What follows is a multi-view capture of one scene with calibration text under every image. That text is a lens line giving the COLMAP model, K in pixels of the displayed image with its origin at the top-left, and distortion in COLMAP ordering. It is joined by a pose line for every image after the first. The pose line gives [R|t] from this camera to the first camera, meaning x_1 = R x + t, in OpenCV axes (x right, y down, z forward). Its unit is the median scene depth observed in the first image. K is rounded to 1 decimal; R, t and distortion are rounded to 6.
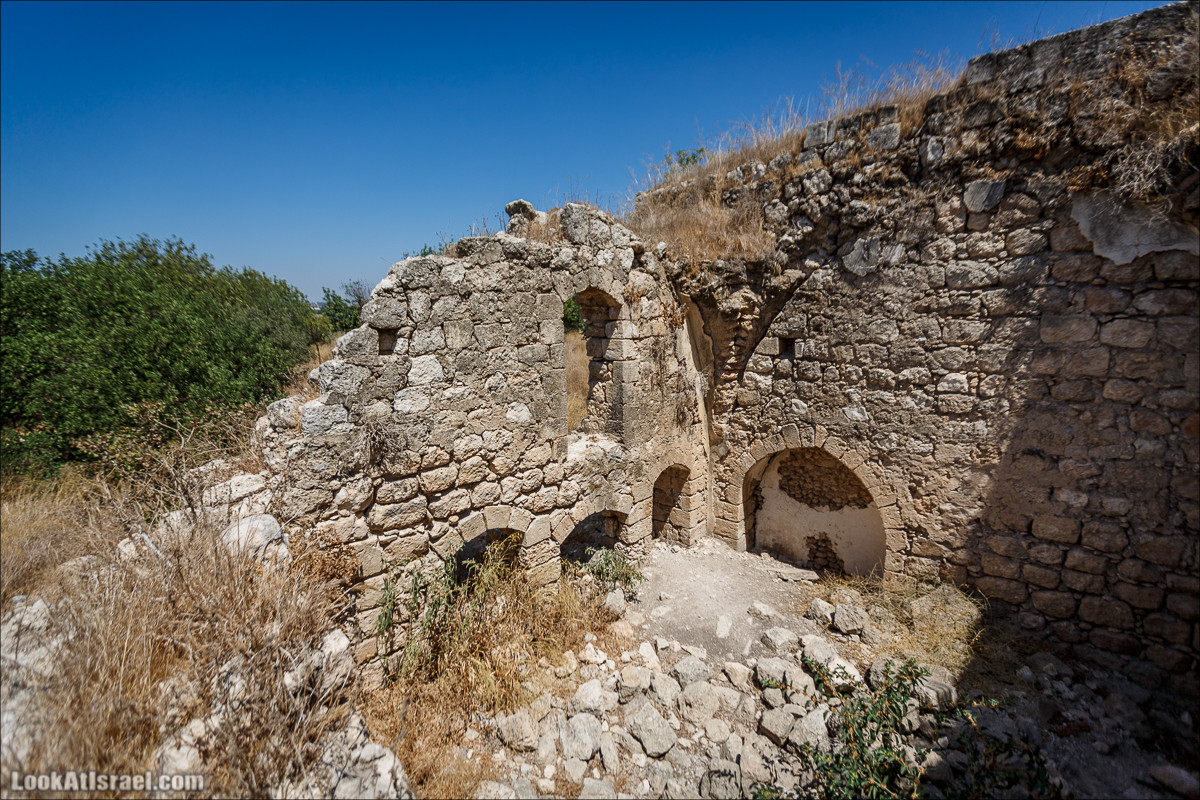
lens RADIAL K [[532.7, 0, 602.2], [0, 532.7, 403.5], [0, 0, 1]] dist [-0.000937, -0.000563]
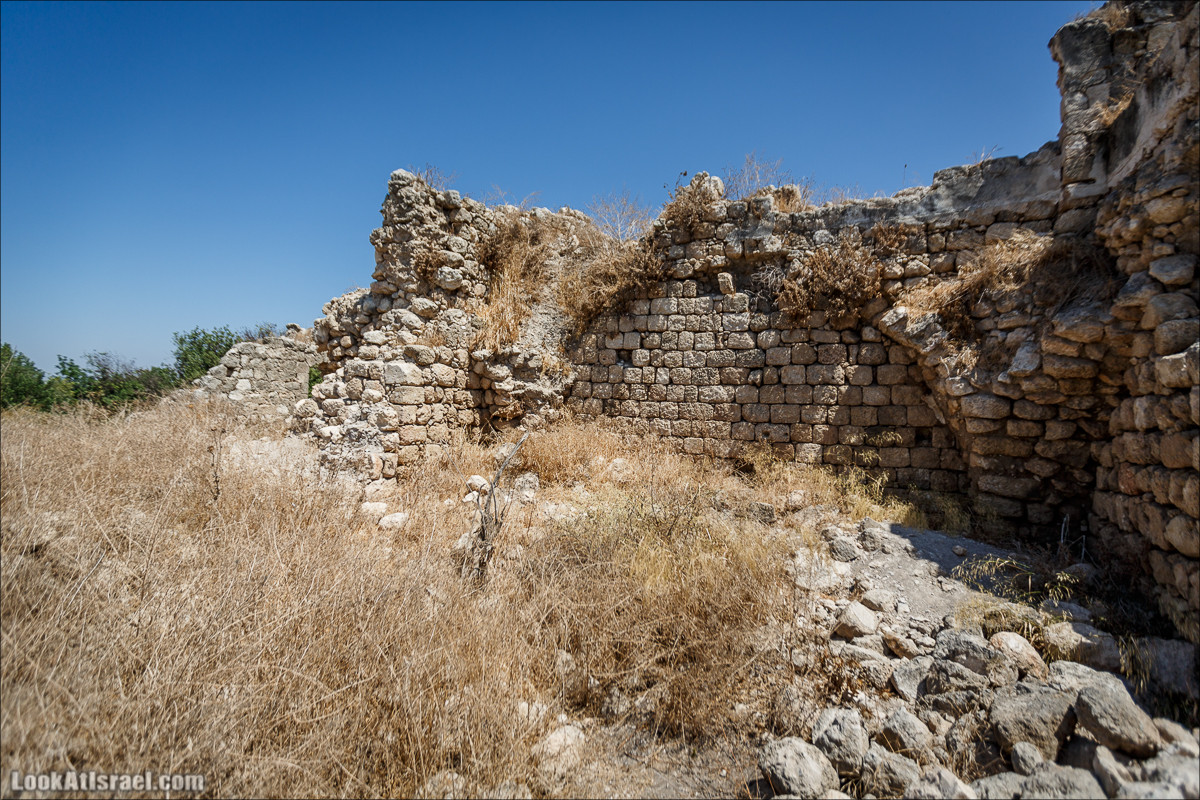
lens RADIAL K [[532.7, 0, 603.3], [0, 532.7, 391.9], [0, 0, 1]] dist [-0.000937, -0.000563]
pose [[0.925530, 0.070005, 0.372146, 0.307348], [0.011432, 0.977150, -0.212244, 0.511653], [-0.378501, 0.200693, 0.903582, -1.887691]]
